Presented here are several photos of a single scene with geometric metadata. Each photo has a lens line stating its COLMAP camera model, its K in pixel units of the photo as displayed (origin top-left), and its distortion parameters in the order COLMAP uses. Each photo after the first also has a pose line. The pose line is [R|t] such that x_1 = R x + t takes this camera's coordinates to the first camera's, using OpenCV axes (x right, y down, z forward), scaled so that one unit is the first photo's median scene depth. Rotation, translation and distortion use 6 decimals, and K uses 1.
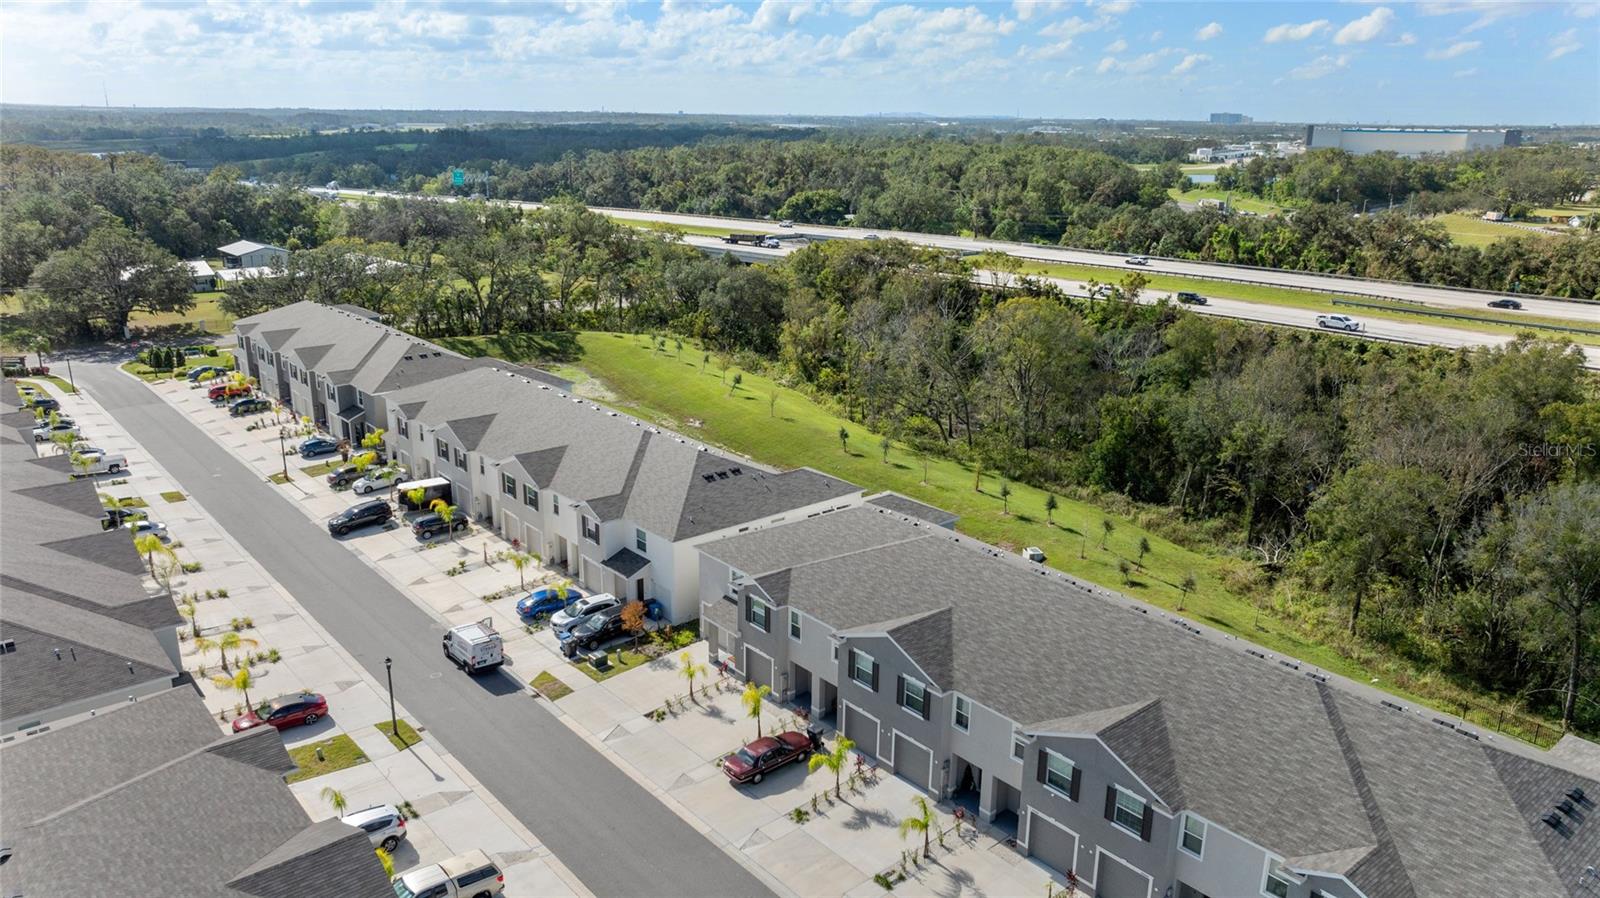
lens RADIAL K [[1122.2, 0, 800.0], [0, 1122.2, 449.0], [0, 0, 1]] dist [-0.009997, 0.001001]
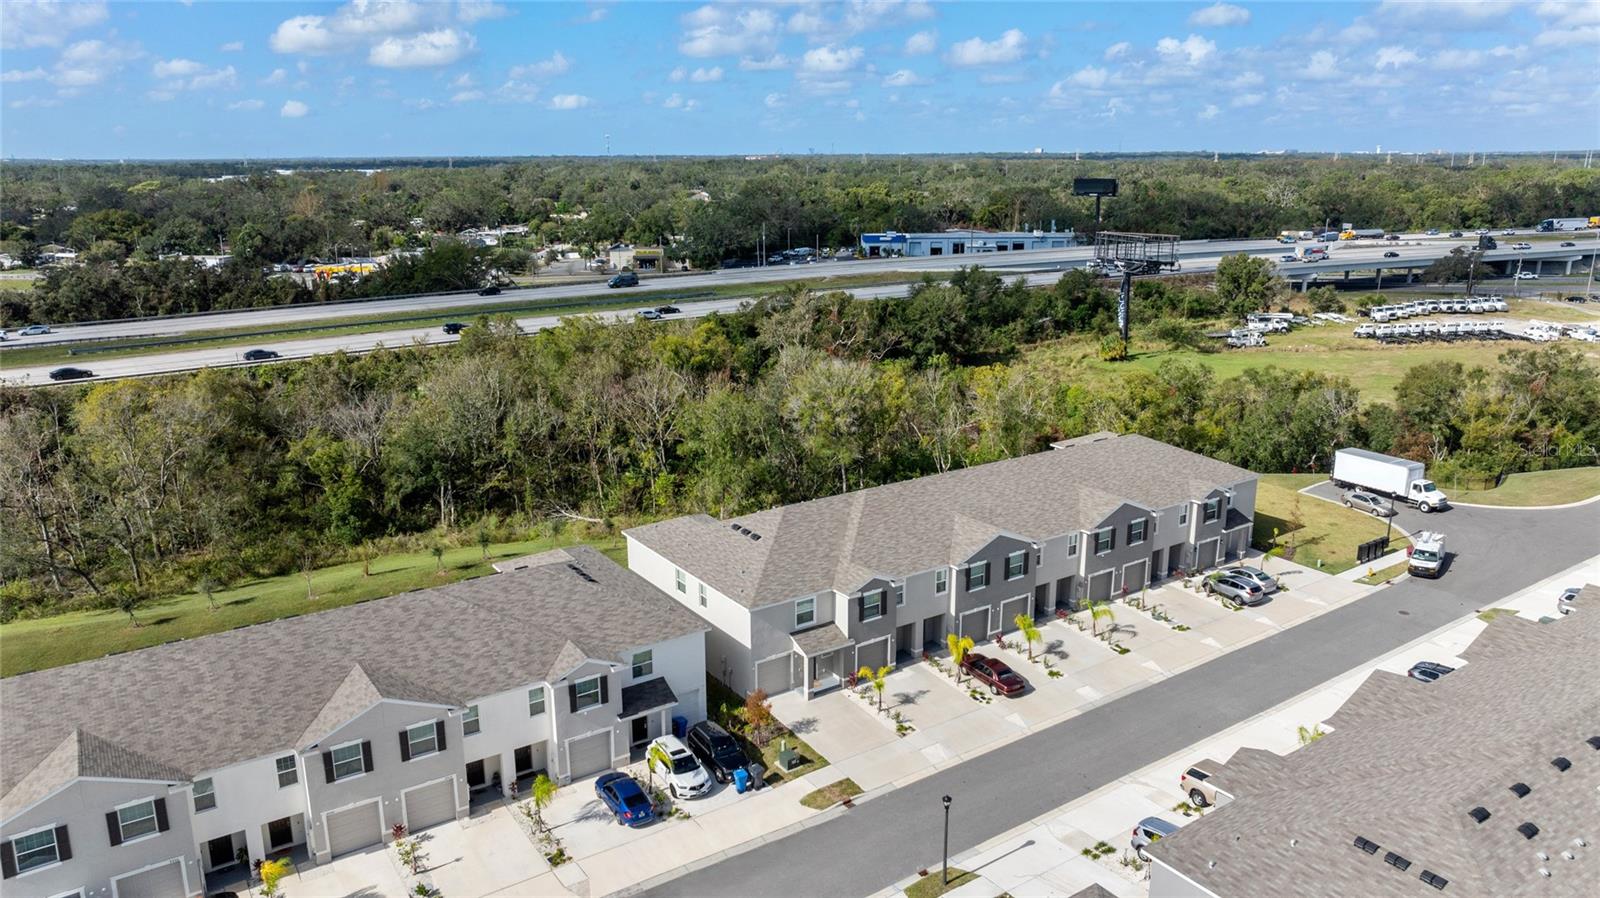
lens RADIAL K [[1122.2, 0, 800.0], [0, 1122.2, 449.0], [0, 0, 1]] dist [-0.009997, 0.001001]
pose [[0.105816, -0.260896, 0.959550, -0.957971], [0.289422, 0.931271, 0.221290, -0.232974], [-0.951335, 0.254299, 0.174053, 0.767783]]
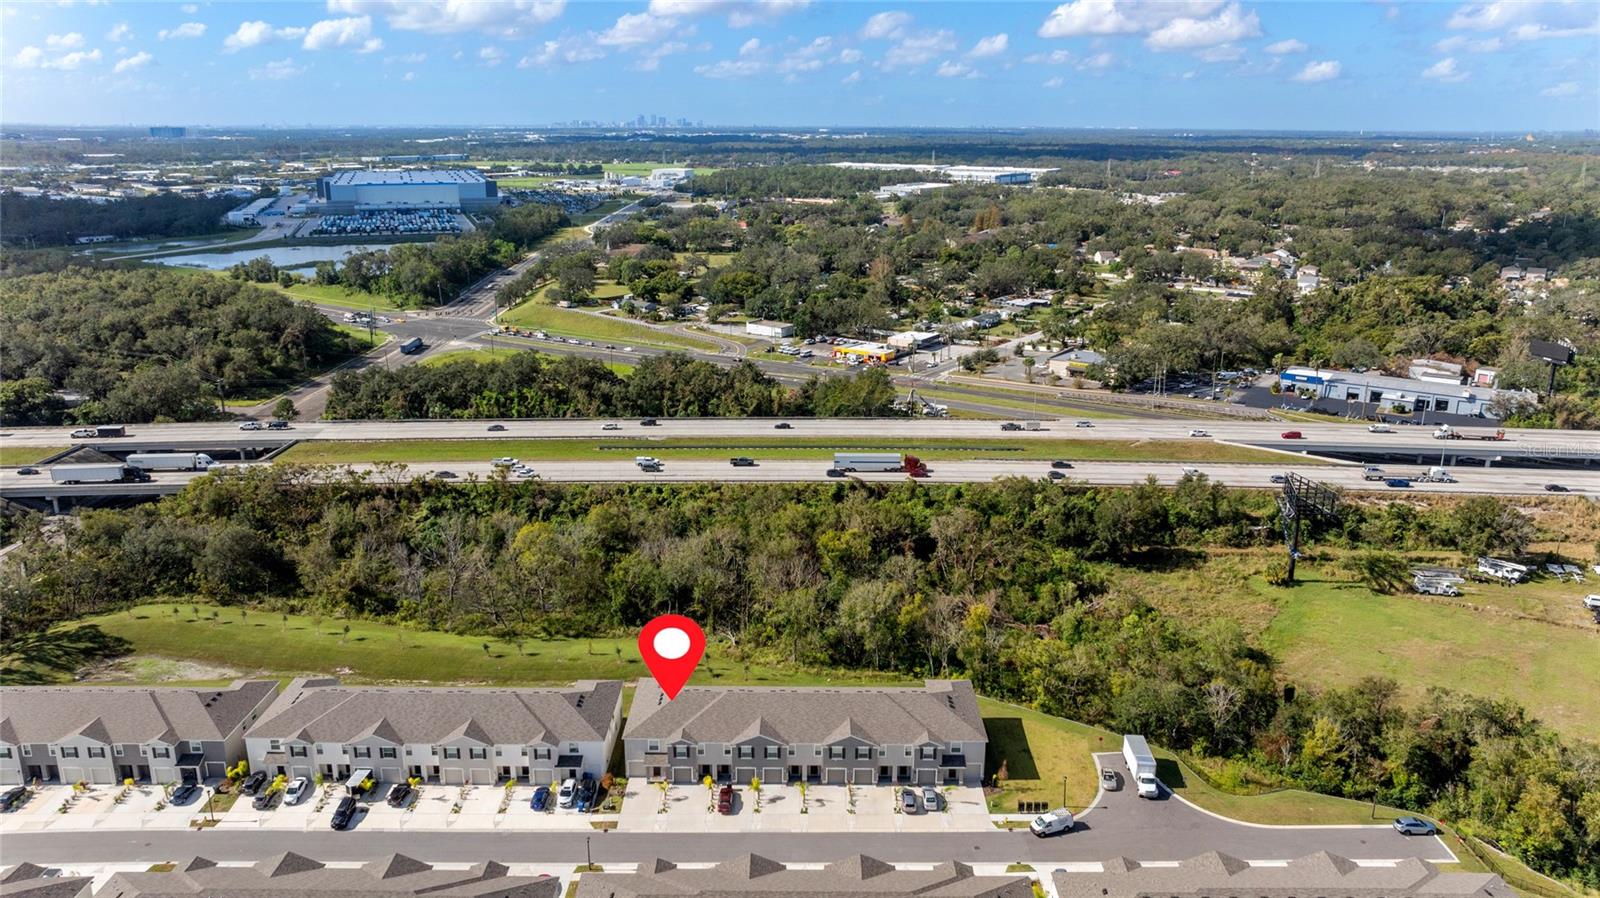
lens RADIAL K [[1122.2, 0, 800.0], [0, 1122.2, 449.0], [0, 0, 1]] dist [-0.009997, 0.001001]
pose [[0.650502, -0.220556, 0.726775, -1.330979], [0.219499, 0.970667, 0.098108, -0.596080], [-0.727095, 0.095707, 0.679833, -0.779340]]
